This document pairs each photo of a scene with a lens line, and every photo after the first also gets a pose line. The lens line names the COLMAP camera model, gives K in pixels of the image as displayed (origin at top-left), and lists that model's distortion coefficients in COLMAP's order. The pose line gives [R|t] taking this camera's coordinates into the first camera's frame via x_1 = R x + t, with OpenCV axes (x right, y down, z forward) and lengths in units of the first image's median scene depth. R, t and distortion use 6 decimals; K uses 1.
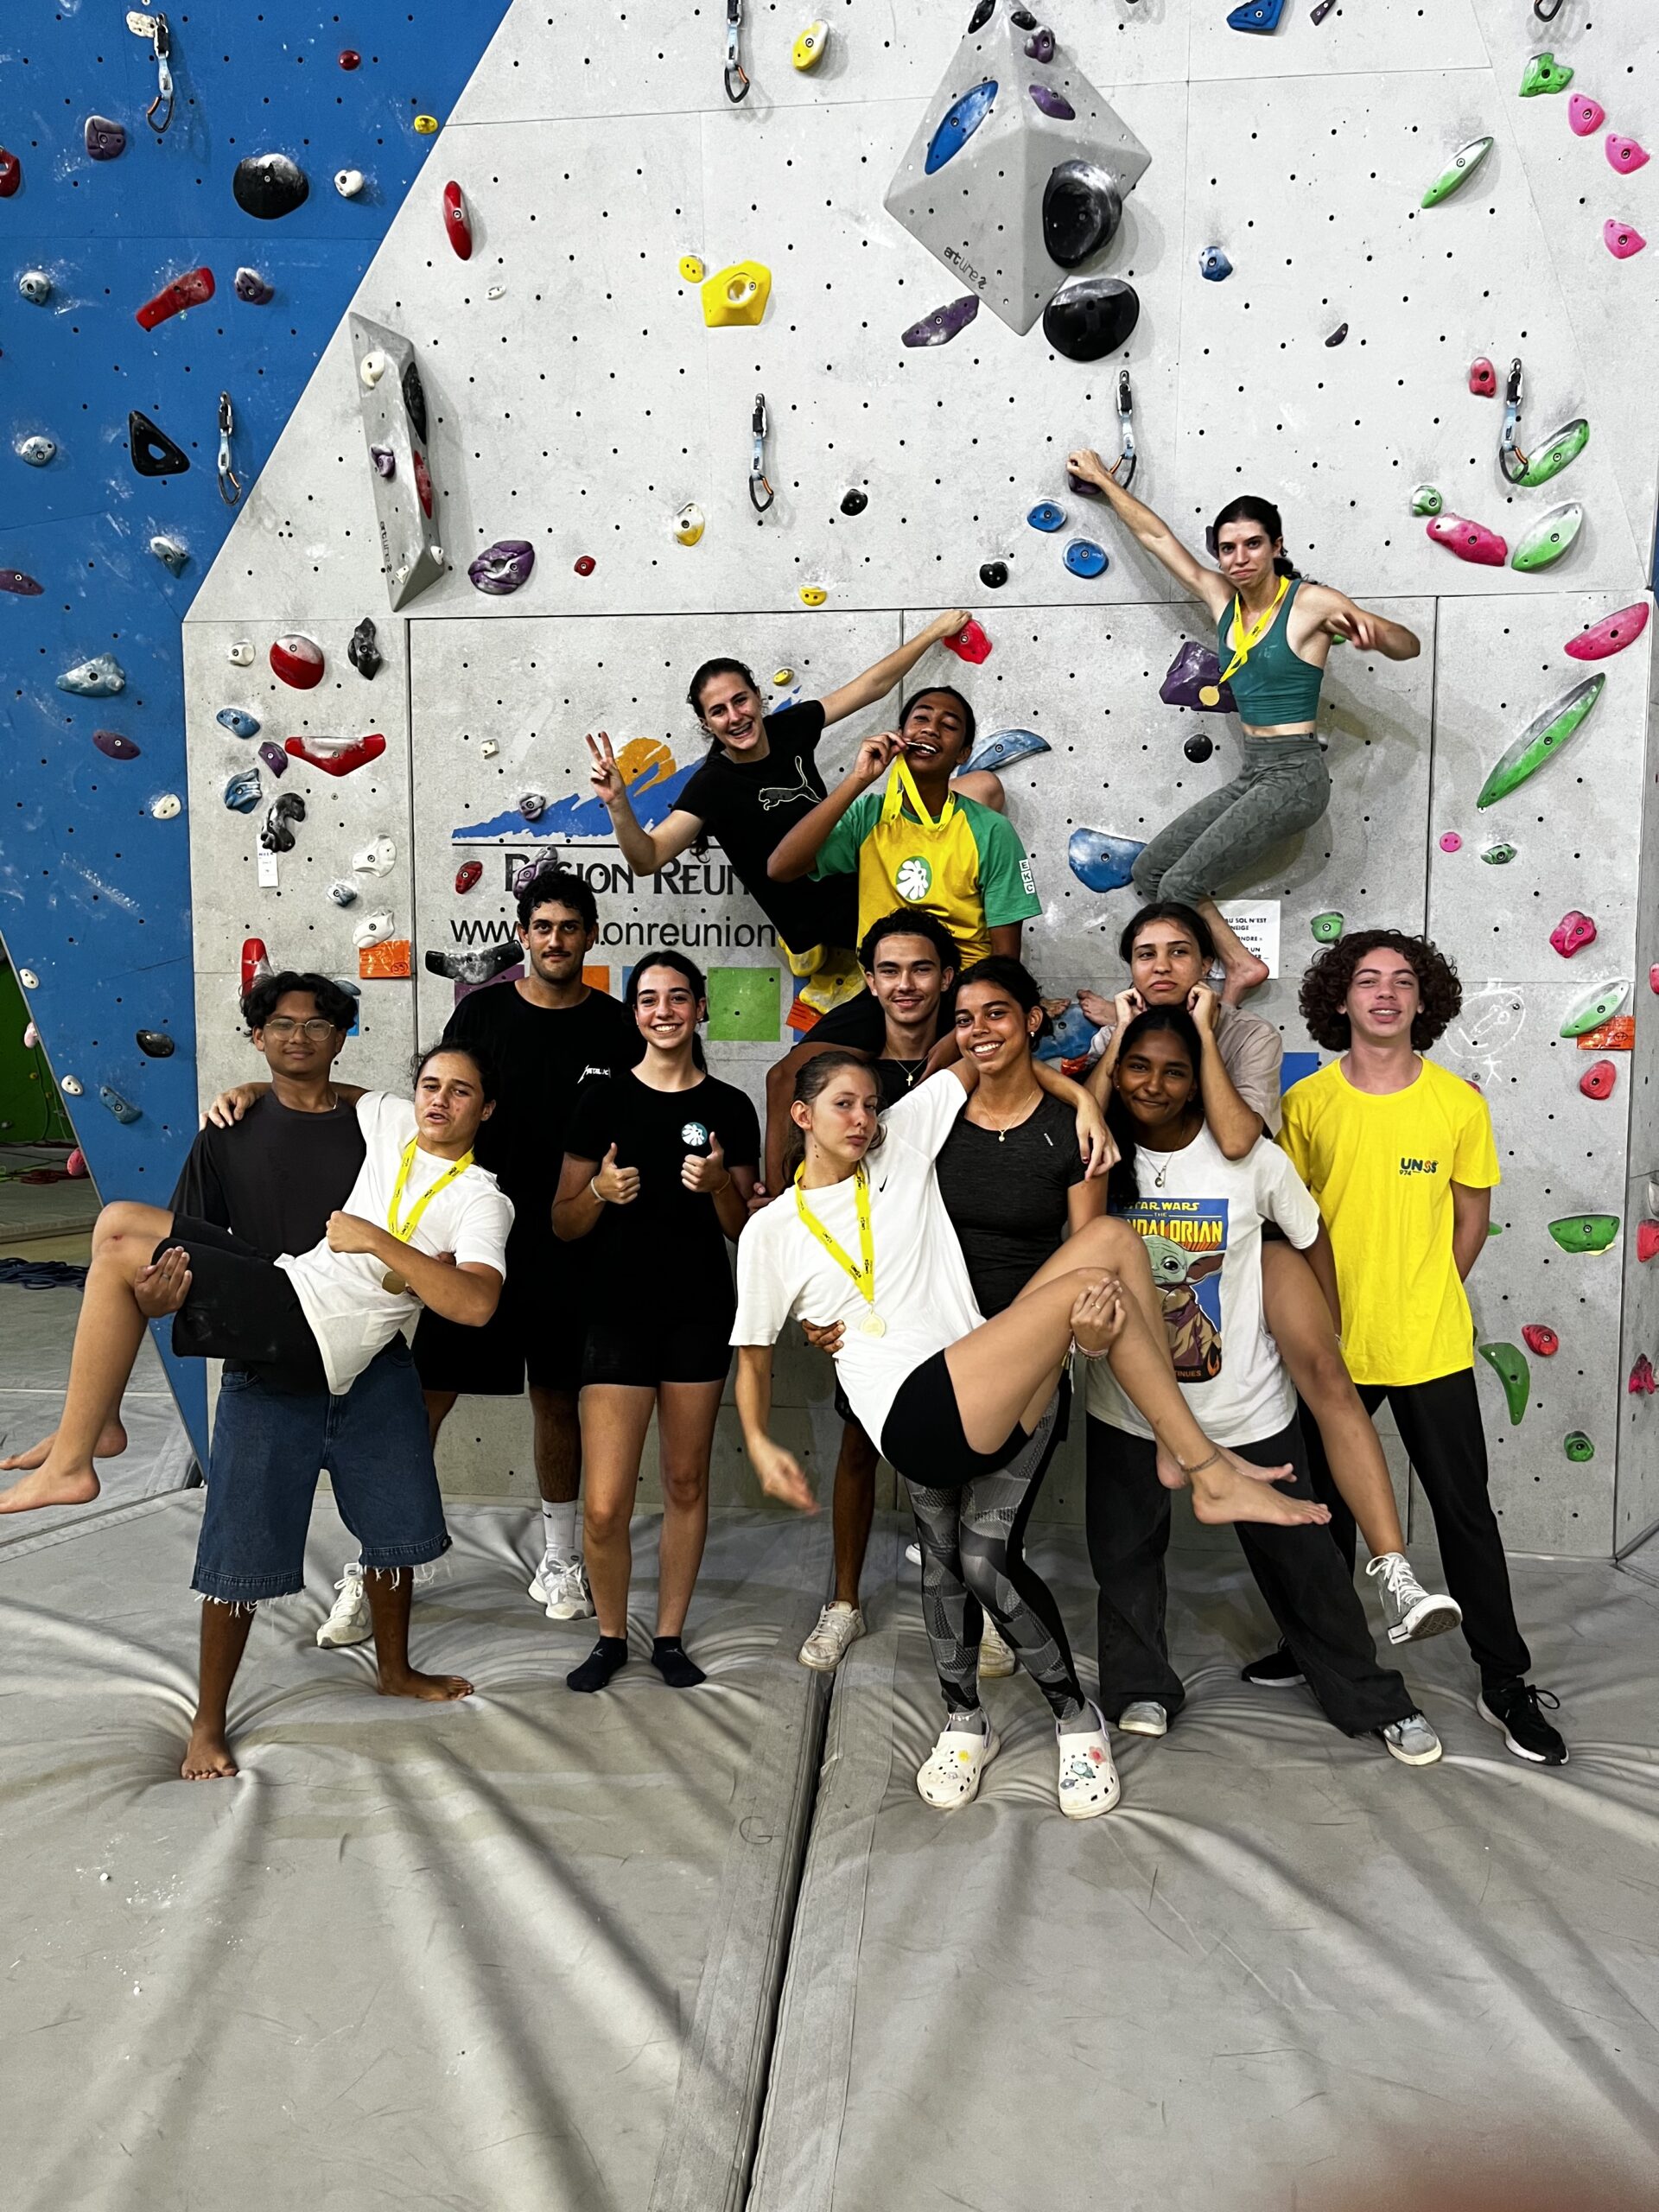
lens RADIAL K [[1695.1, 0, 844.8], [0, 1695.1, 1120.3], [0, 0, 1]] dist [0.038216, -0.043580]
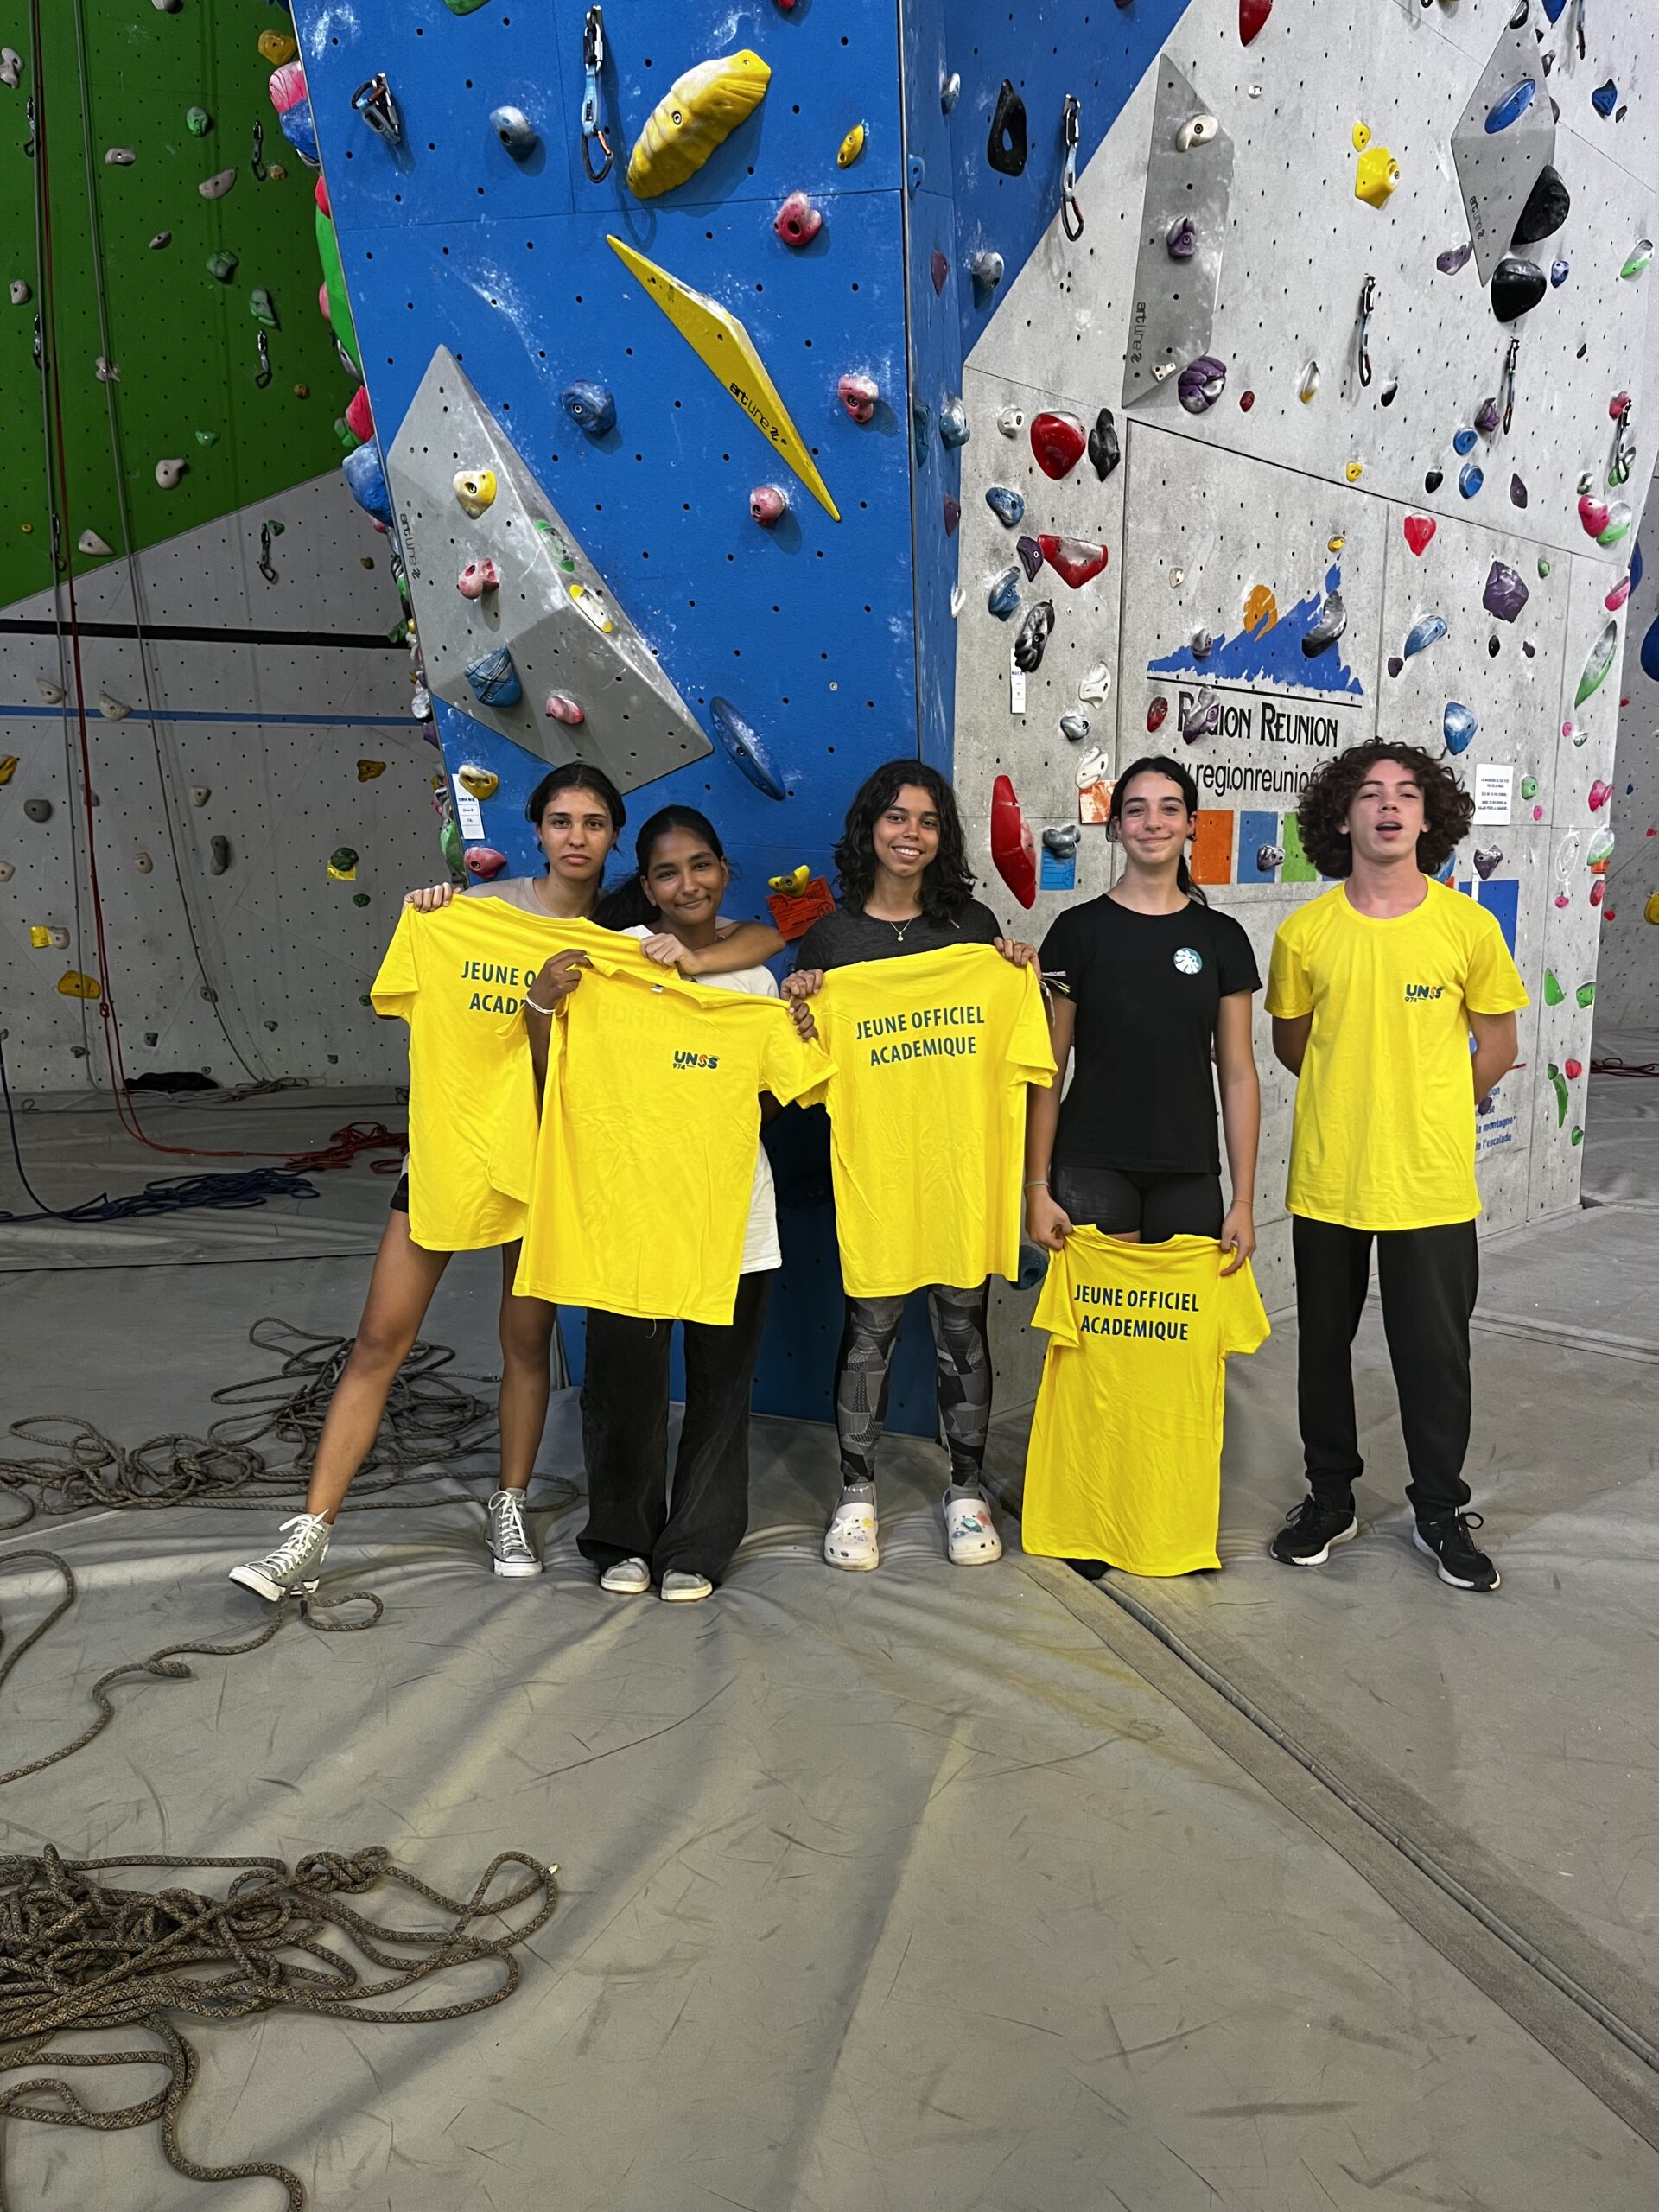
lens RADIAL K [[1695.1, 0, 852.1], [0, 1695.1, 1095.1], [0, 0, 1]] dist [0.038216, -0.043580]
pose [[0.598968, -0.124370, 0.791056, -1.114257], [0.059204, 0.992040, 0.111141, -0.049651], [-0.798581, -0.019736, 0.601563, 0.576964]]
